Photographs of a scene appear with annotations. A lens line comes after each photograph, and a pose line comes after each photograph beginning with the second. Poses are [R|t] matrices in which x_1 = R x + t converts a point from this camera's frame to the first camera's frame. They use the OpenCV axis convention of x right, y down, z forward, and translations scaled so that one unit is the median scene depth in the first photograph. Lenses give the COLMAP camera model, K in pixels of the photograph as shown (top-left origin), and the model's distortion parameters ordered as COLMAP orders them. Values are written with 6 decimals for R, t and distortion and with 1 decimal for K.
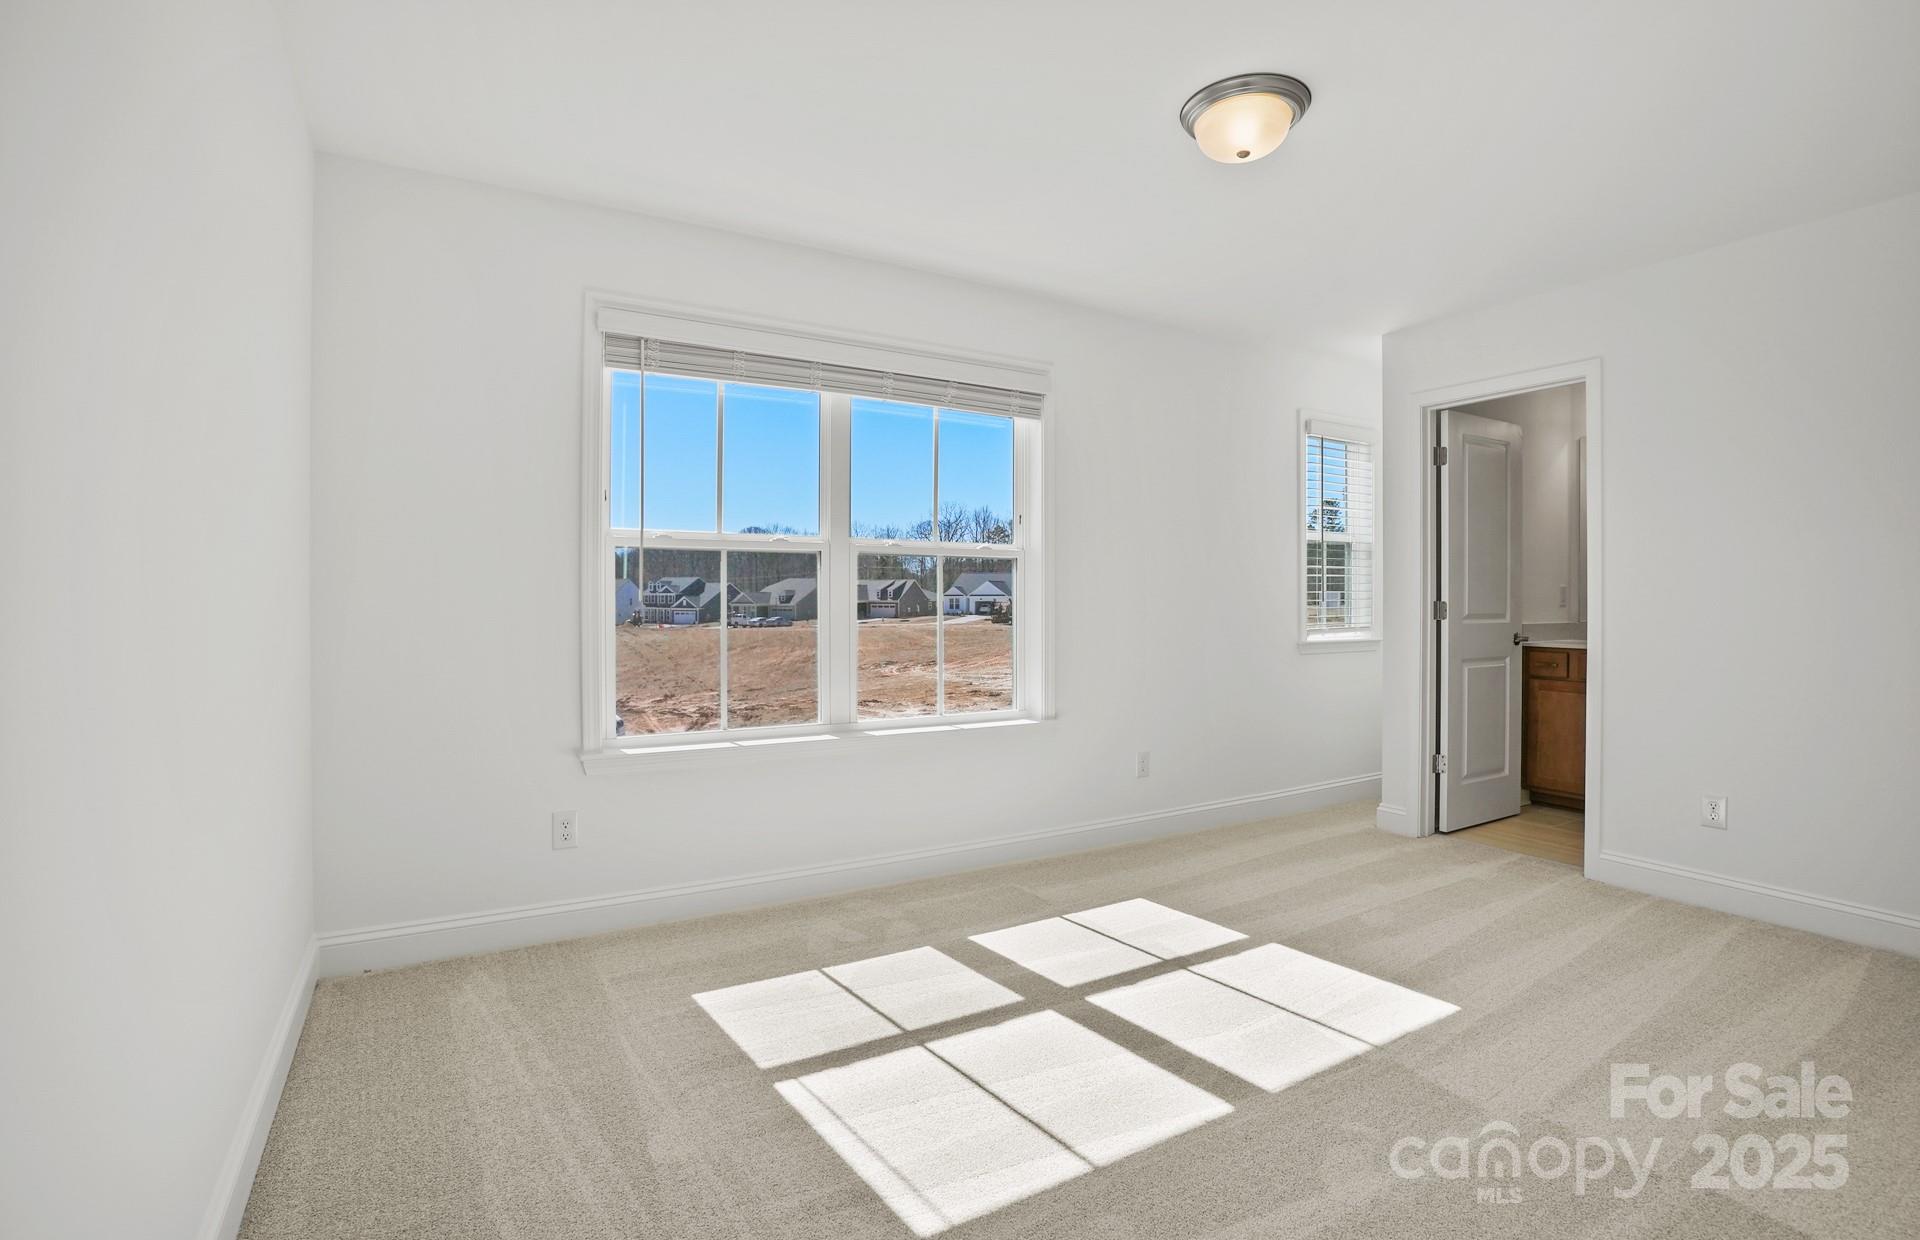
lens RADIAL K [[902.0, 0, 959.3], [0, 902.0, 605.0], [0, 0, 1]] dist [-0.050756, 0.018336]
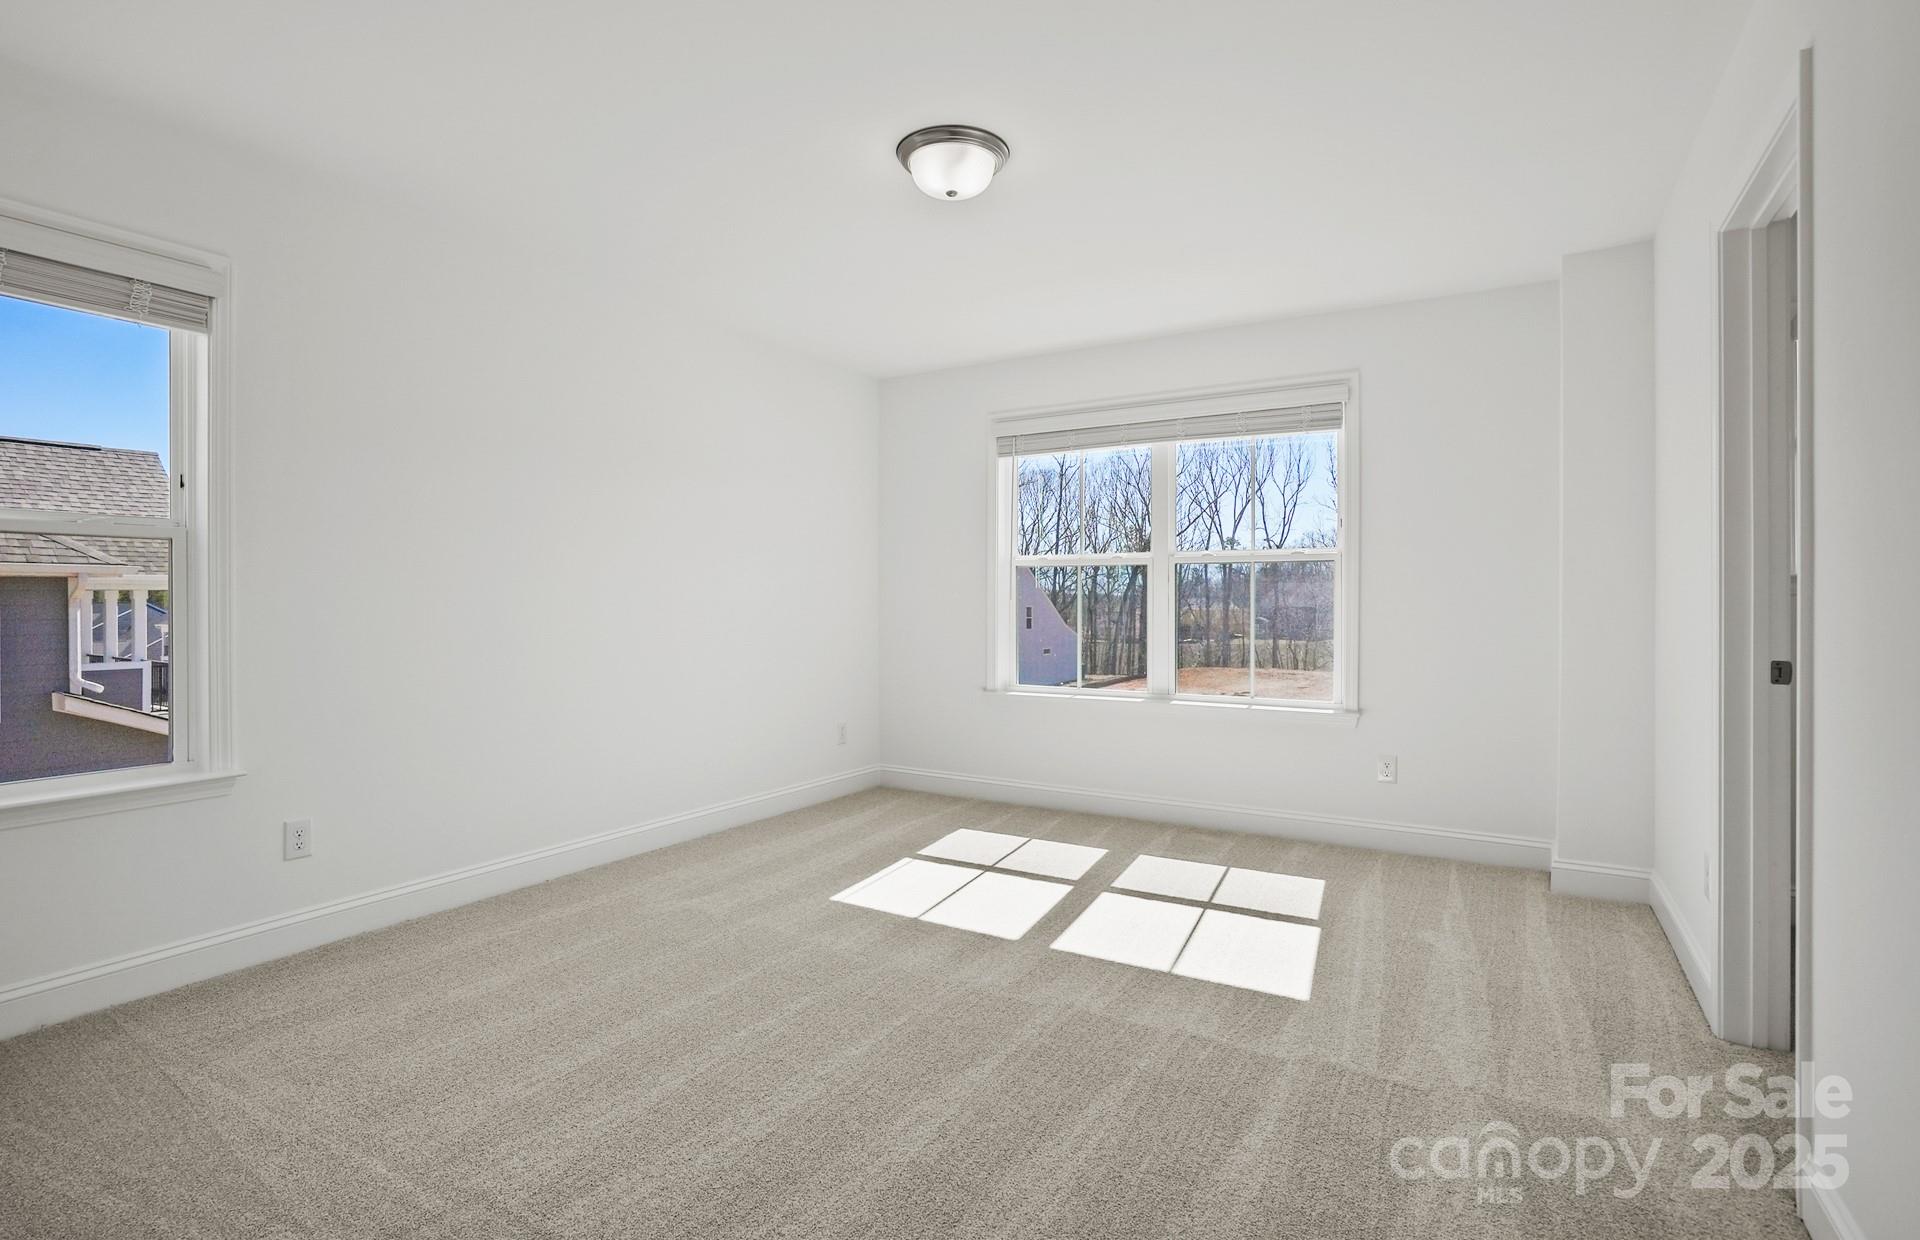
lens RADIAL K [[902.0, 0, 947.7], [0, 902.0, 620.6], [0, 0, 1]] dist [-0.050756, 0.018336]
pose [[0.471204, 0.018003, -0.881841, 0.955649], [-0.003686, 0.999823, 0.018443, 0.003290], [0.882017, -0.005440, 0.471187, 0.119341]]
